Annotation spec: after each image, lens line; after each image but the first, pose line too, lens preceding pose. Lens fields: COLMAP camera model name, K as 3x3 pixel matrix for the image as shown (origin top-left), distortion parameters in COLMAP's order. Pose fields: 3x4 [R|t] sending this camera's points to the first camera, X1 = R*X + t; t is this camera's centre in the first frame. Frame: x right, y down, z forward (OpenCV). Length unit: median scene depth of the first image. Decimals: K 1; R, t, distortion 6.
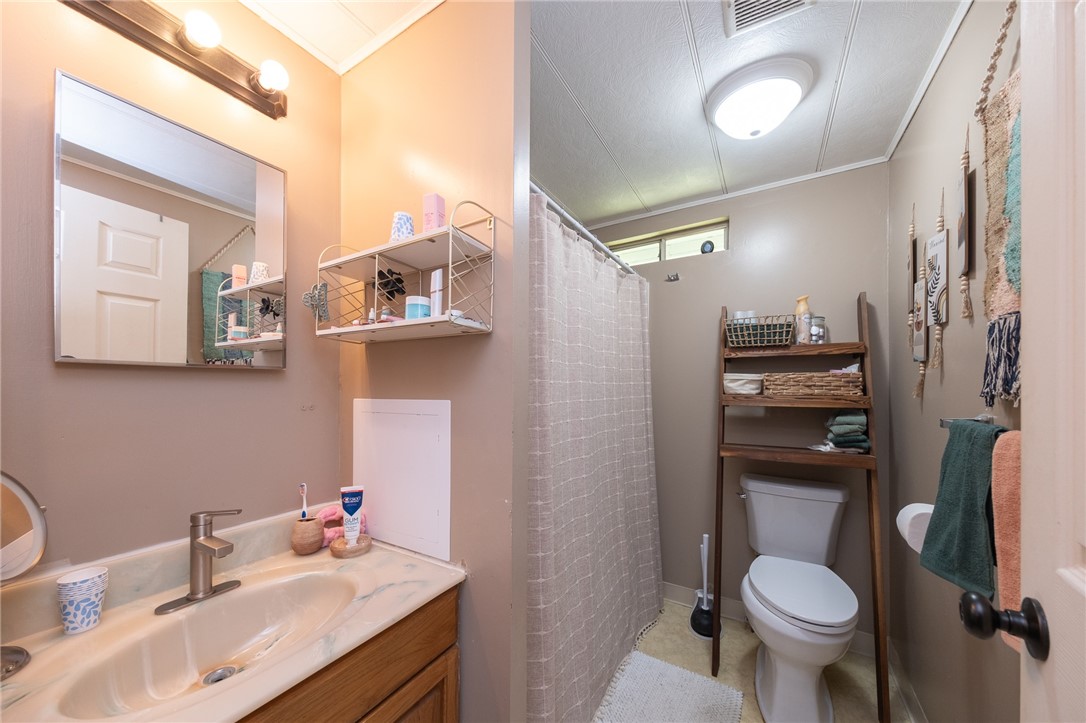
lens RADIAL K [[377.9, 0, 549.0], [0, 377.9, 387.1], [0, 0, 1]] dist [0.006340, -0.000405]
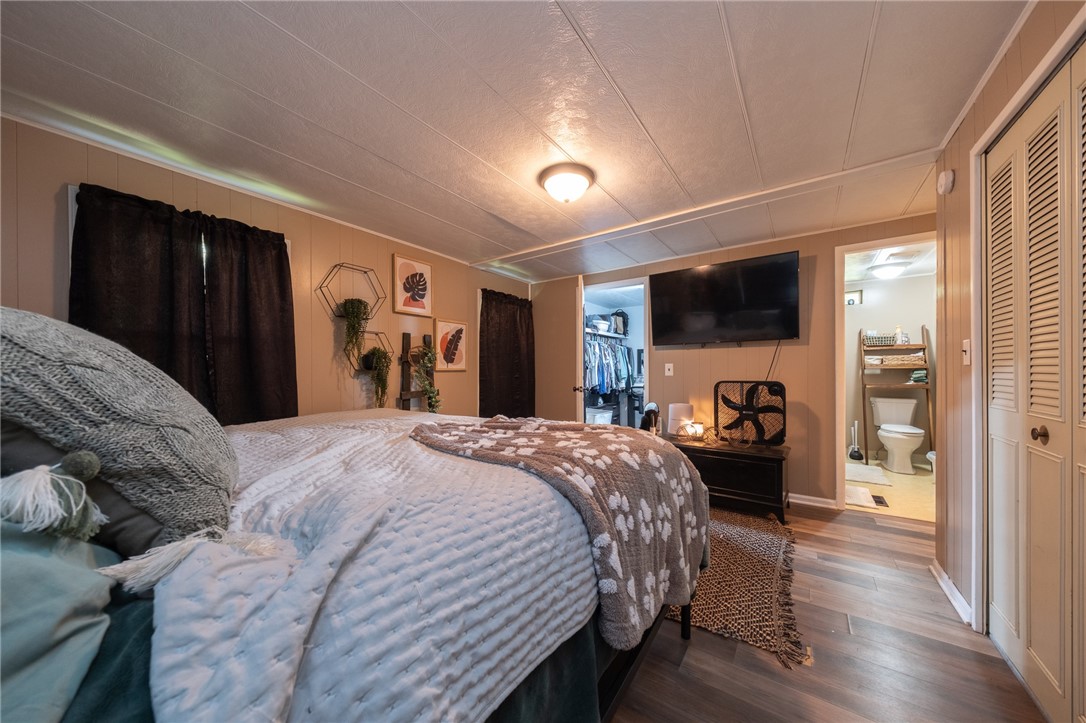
lens RADIAL K [[377.9, 0, 541.2], [0, 377.9, 366.8], [0, 0, 1]] dist [0.006340, -0.000405]
pose [[0.996368, -0.007551, -0.084817, -1.610423], [0.006910, 0.999945, -0.007856, 0.044385], [0.084871, 0.007241, 0.996366, -1.866765]]
